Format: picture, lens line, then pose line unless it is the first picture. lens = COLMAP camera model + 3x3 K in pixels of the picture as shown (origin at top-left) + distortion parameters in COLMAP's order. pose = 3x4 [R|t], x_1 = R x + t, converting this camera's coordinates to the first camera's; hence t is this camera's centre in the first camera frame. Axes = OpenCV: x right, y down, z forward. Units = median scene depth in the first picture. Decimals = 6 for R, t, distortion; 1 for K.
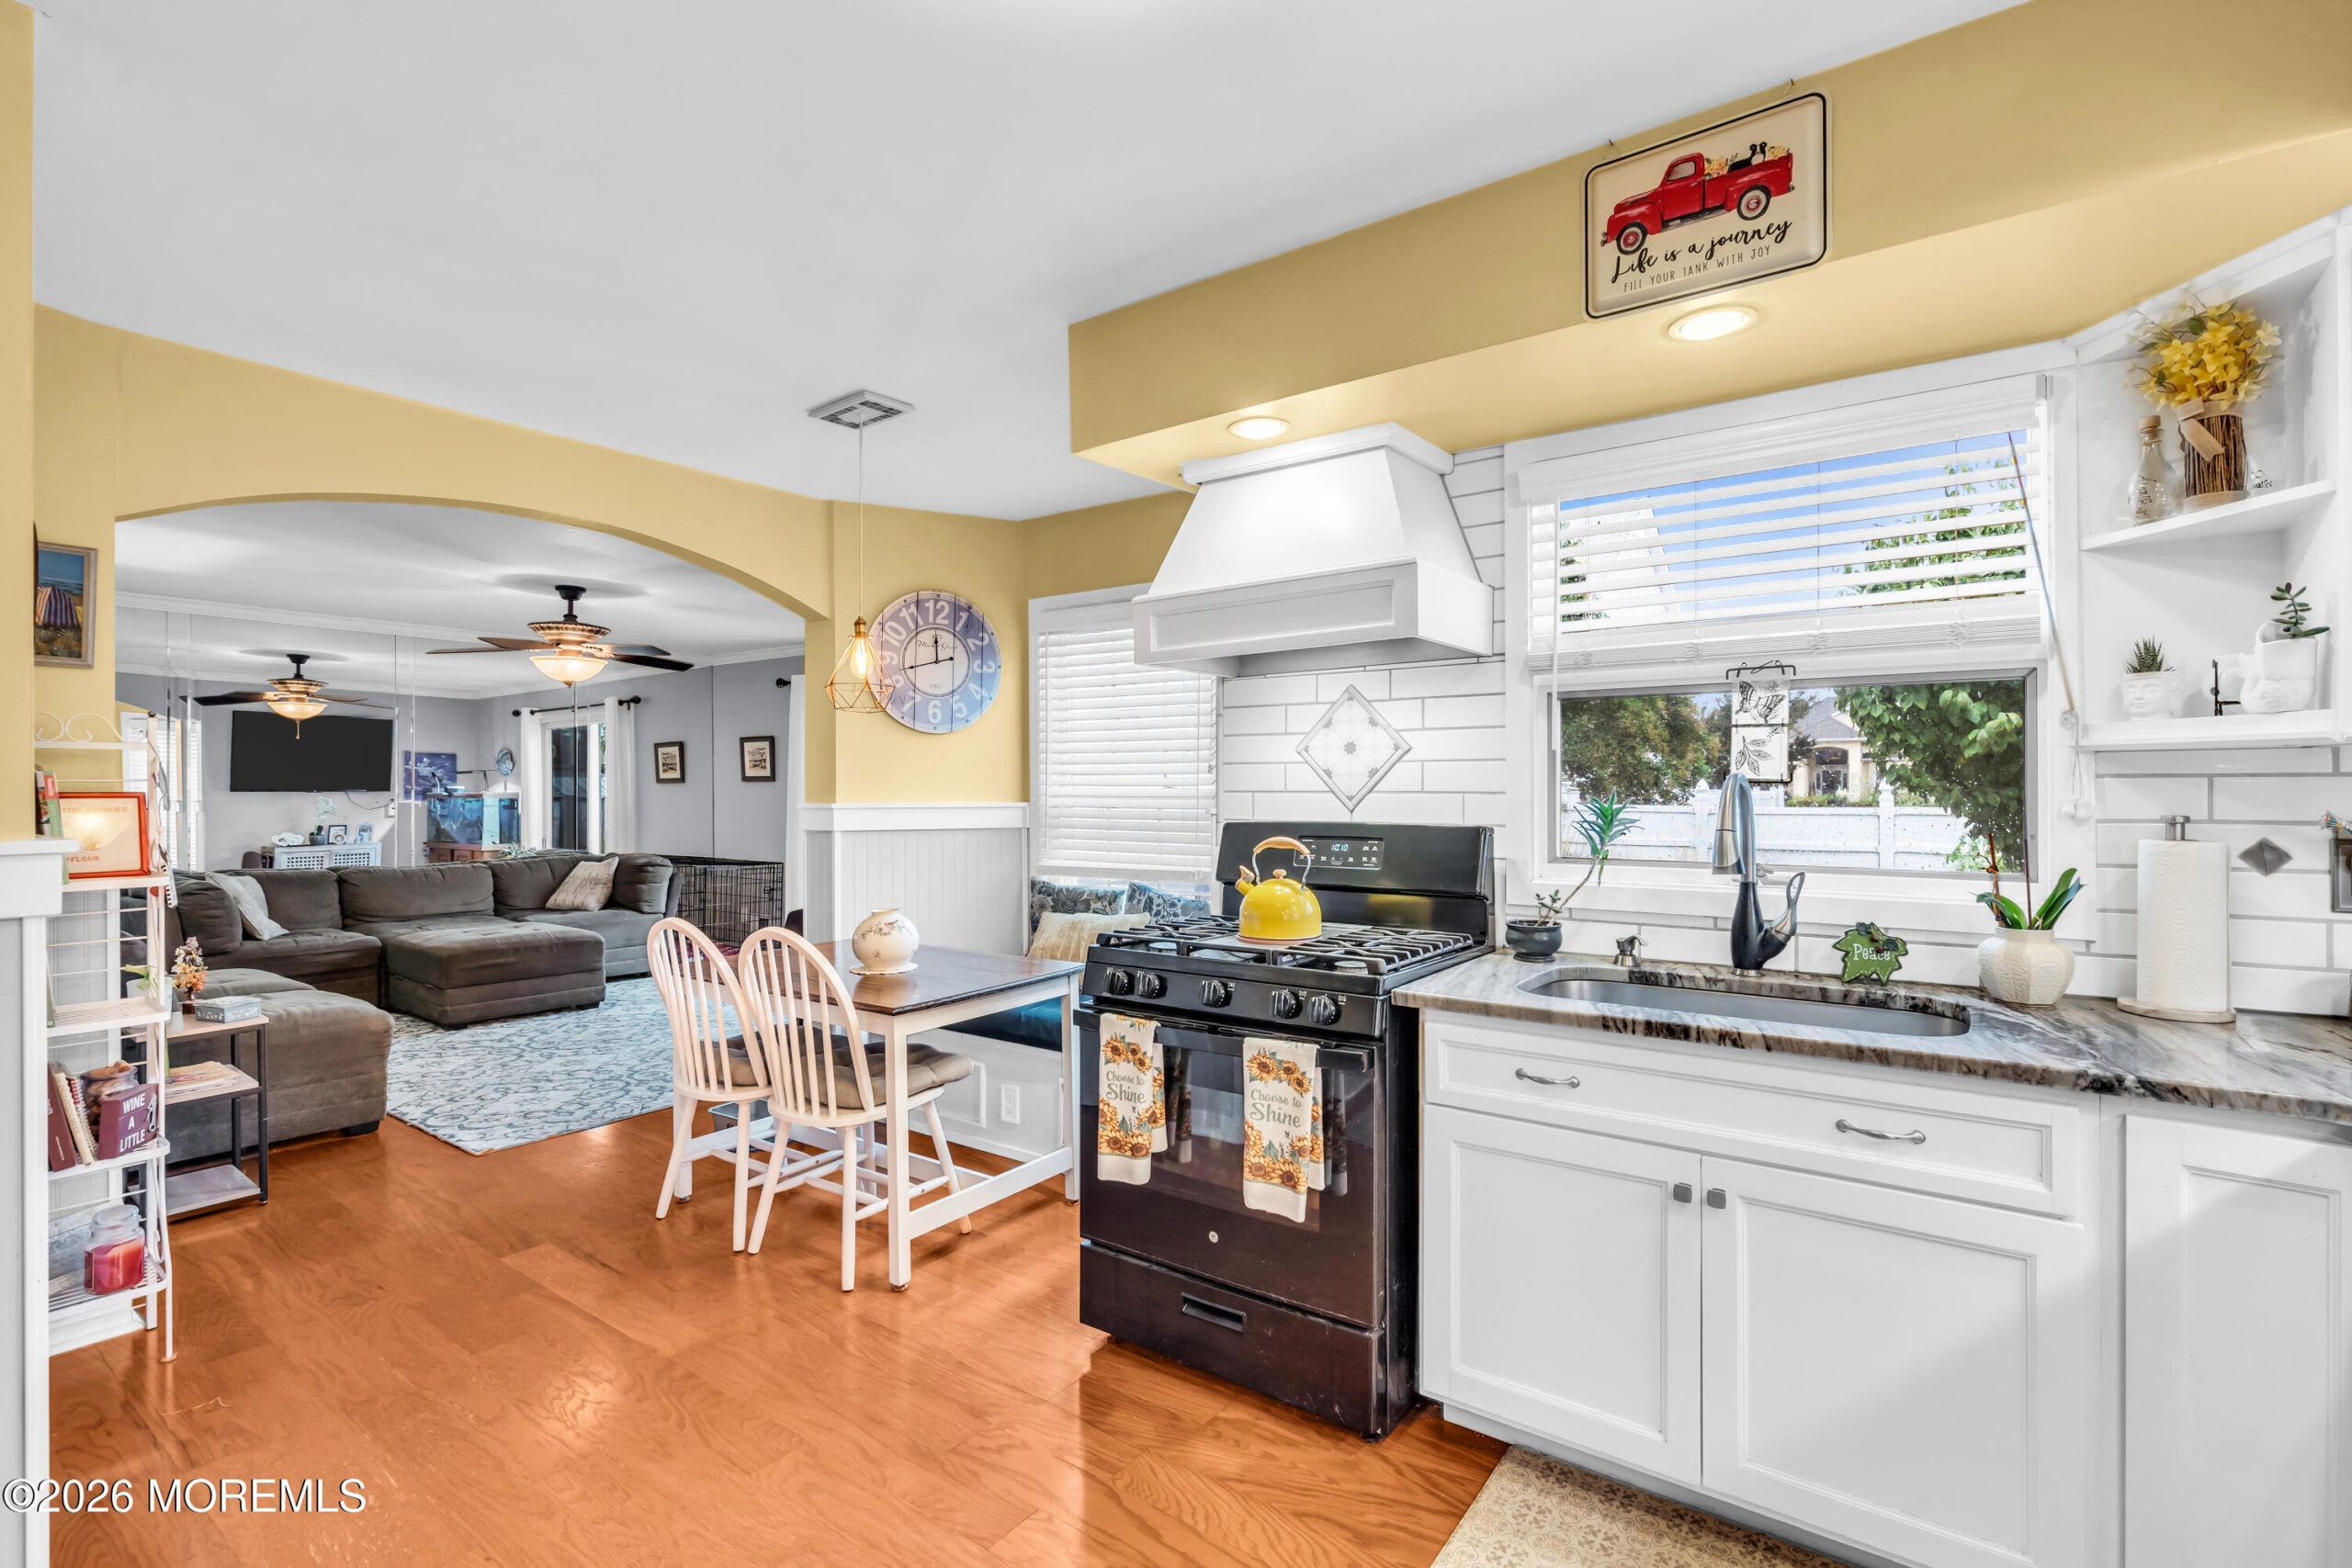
lens RADIAL K [[1073.6, 0, 1201.4], [0, 1073.6, 782.9], [0, 0, 1]] dist [-0.000170, 0.001740]
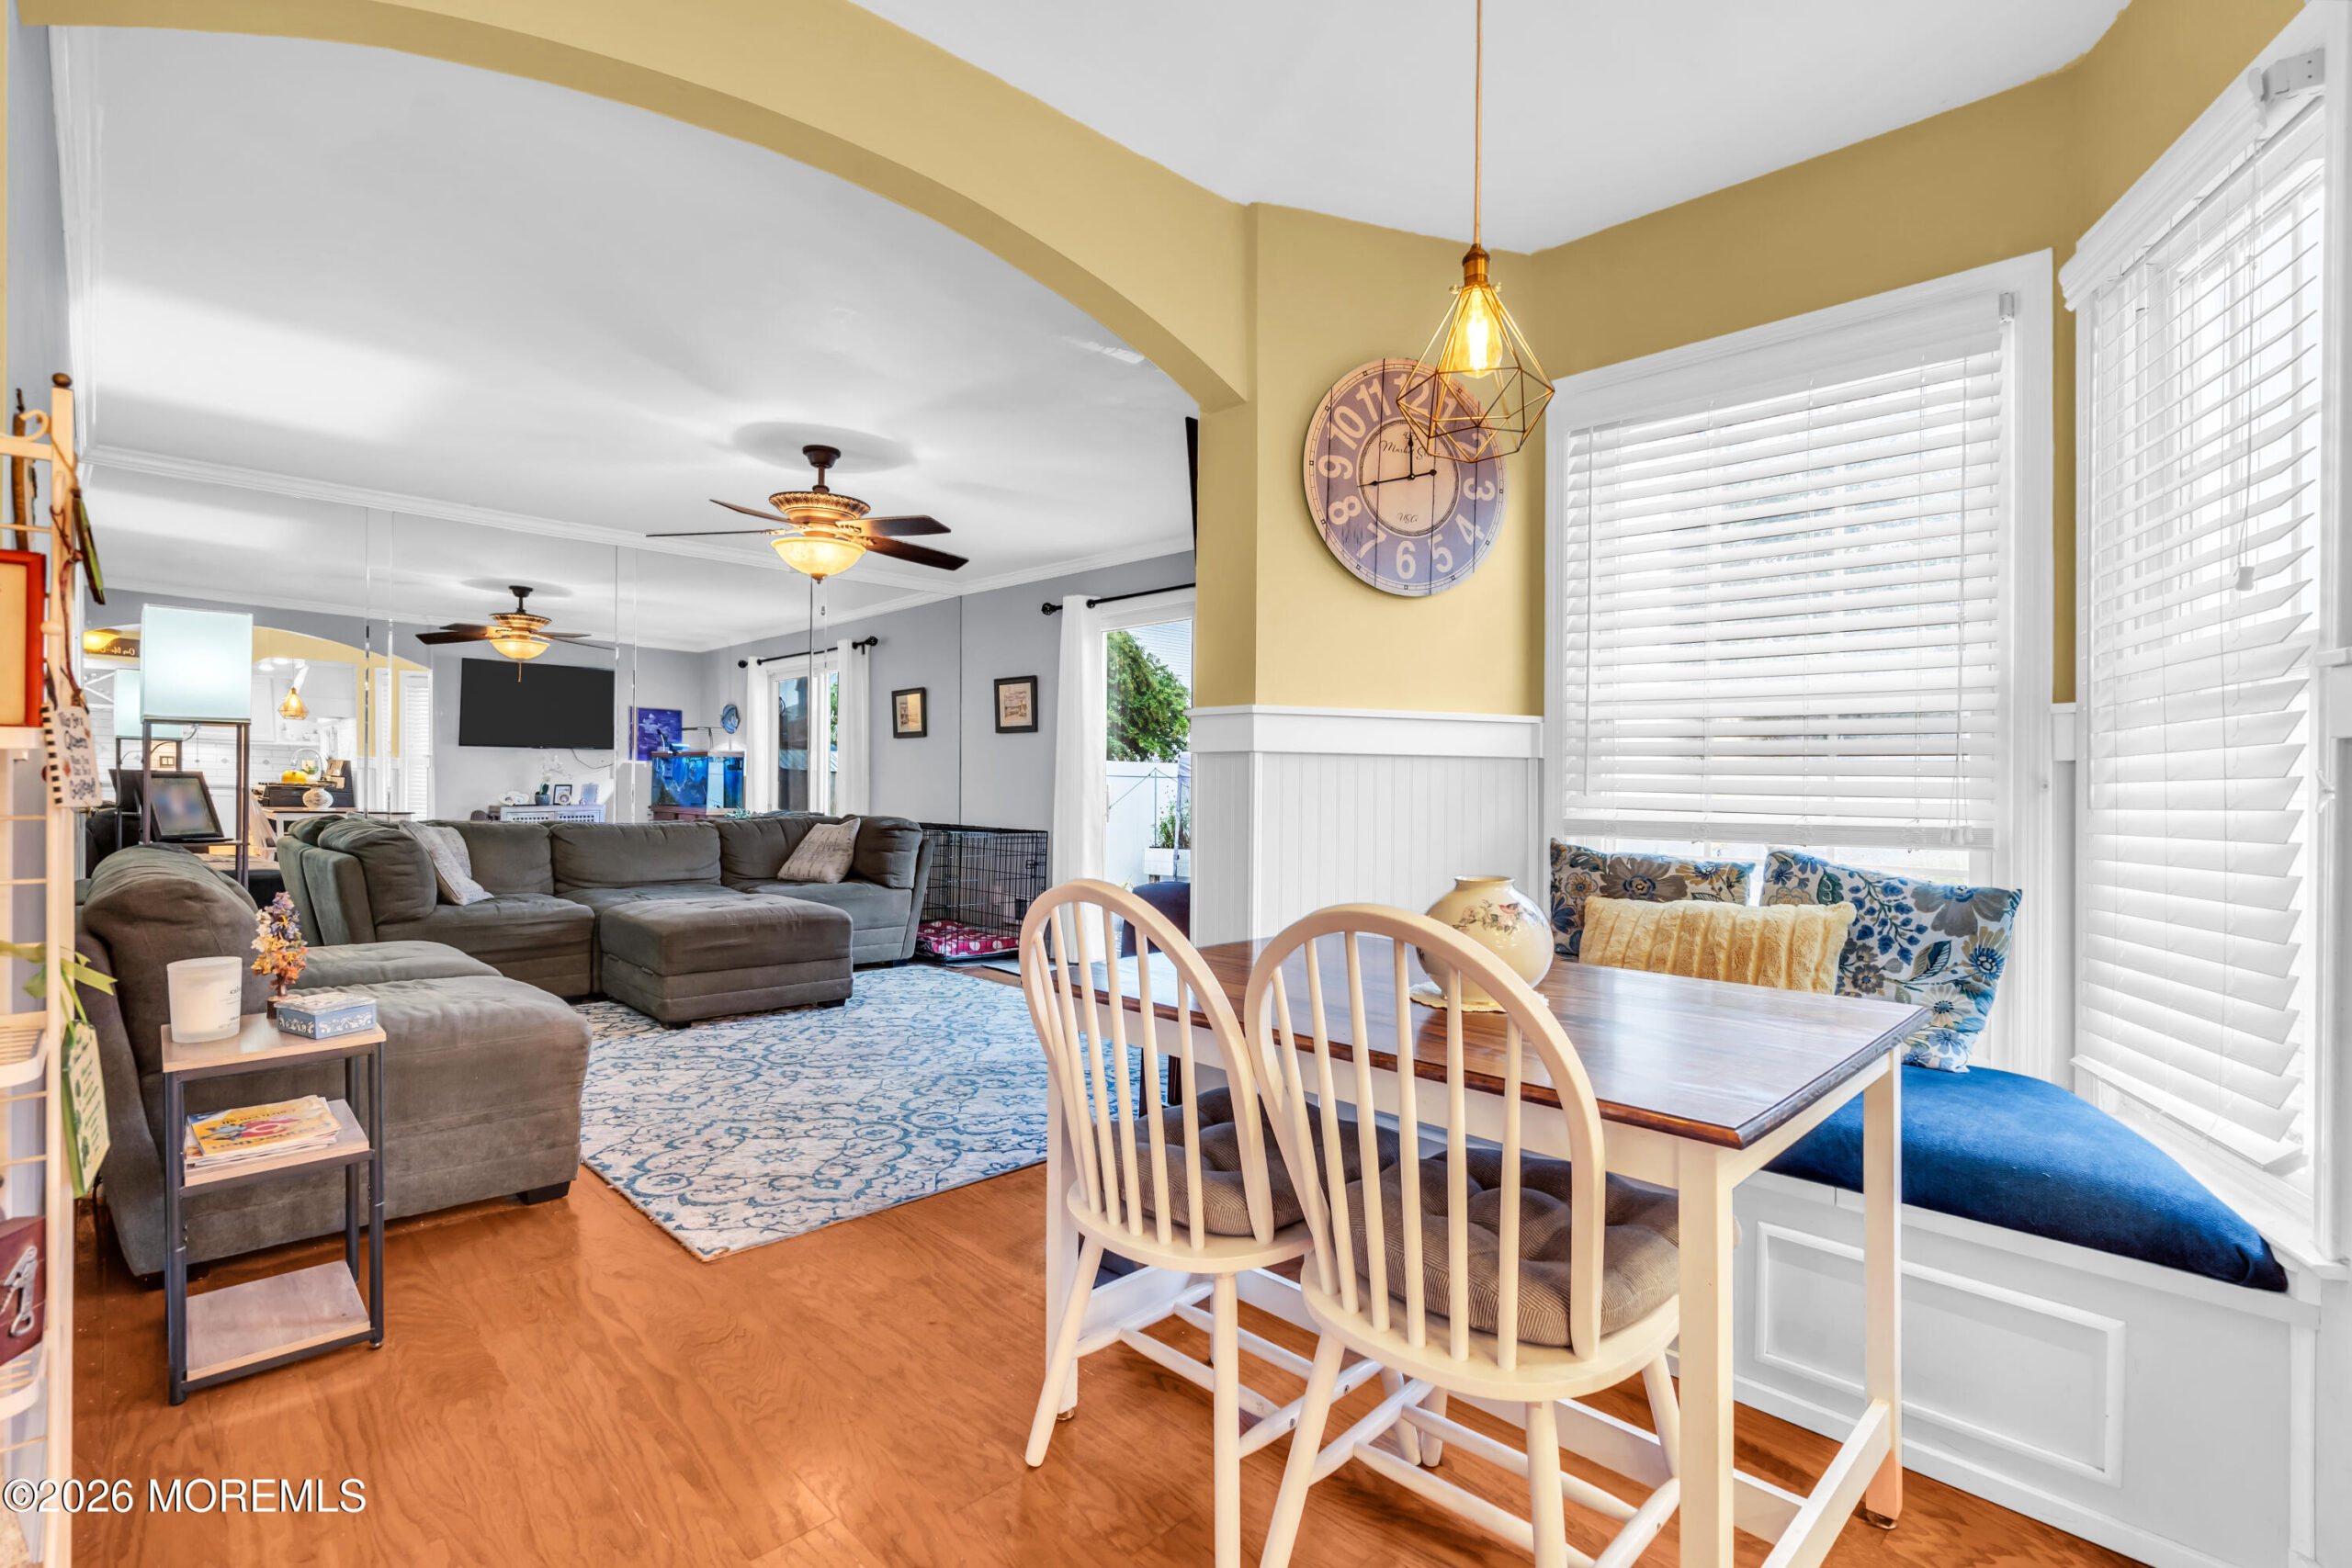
lens RADIAL K [[1073.6, 0, 1197.4], [0, 1073.6, 785.9], [0, 0, 1]] dist [-0.000170, 0.001740]
pose [[0.987432, 0.014393, -0.157389, -0.398278], [-0.013430, 0.999884, 0.007177, 0.086290], [0.157474, -0.004973, 0.987511, 0.576118]]
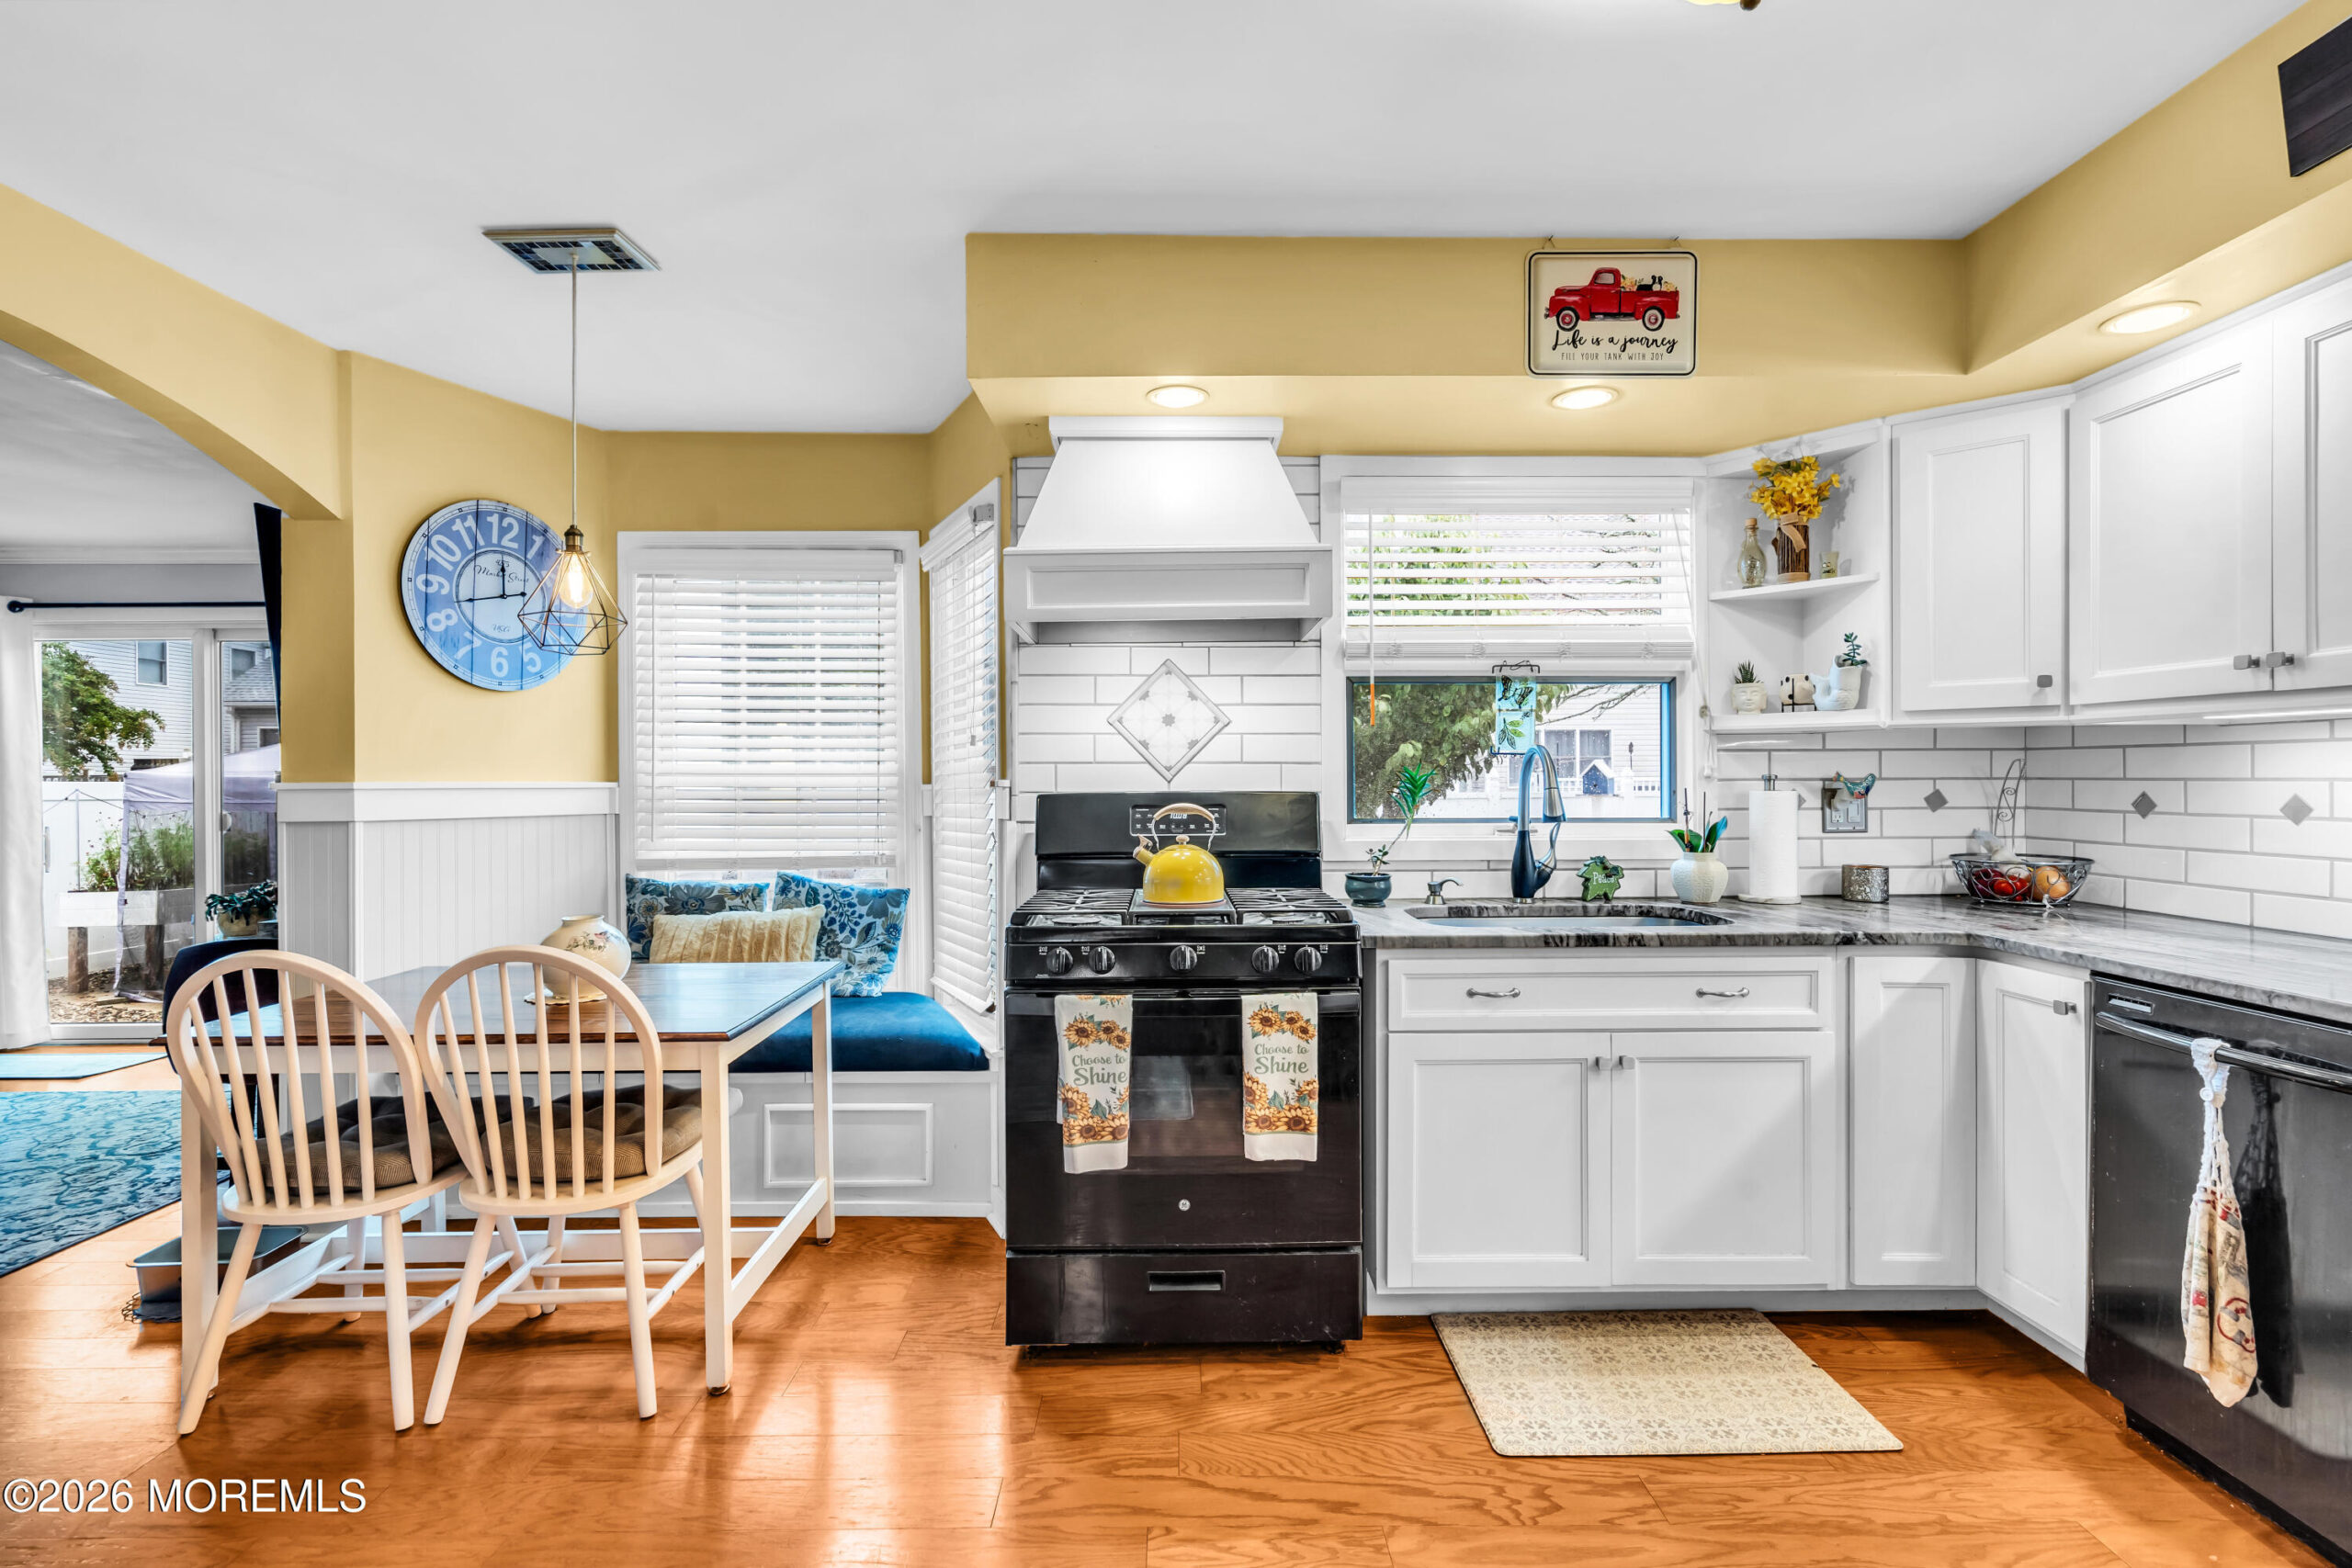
lens RADIAL K [[1073.6, 0, 1172.3], [0, 1073.6, 774.4], [0, 0, 1]] dist [-0.000170, 0.001740]
pose [[0.804606, 0.002016, 0.593806, -0.471167], [-0.000231, 0.999995, -0.003082, 0.022690], [-0.593809, 0.002343, 0.804602, 0.166975]]
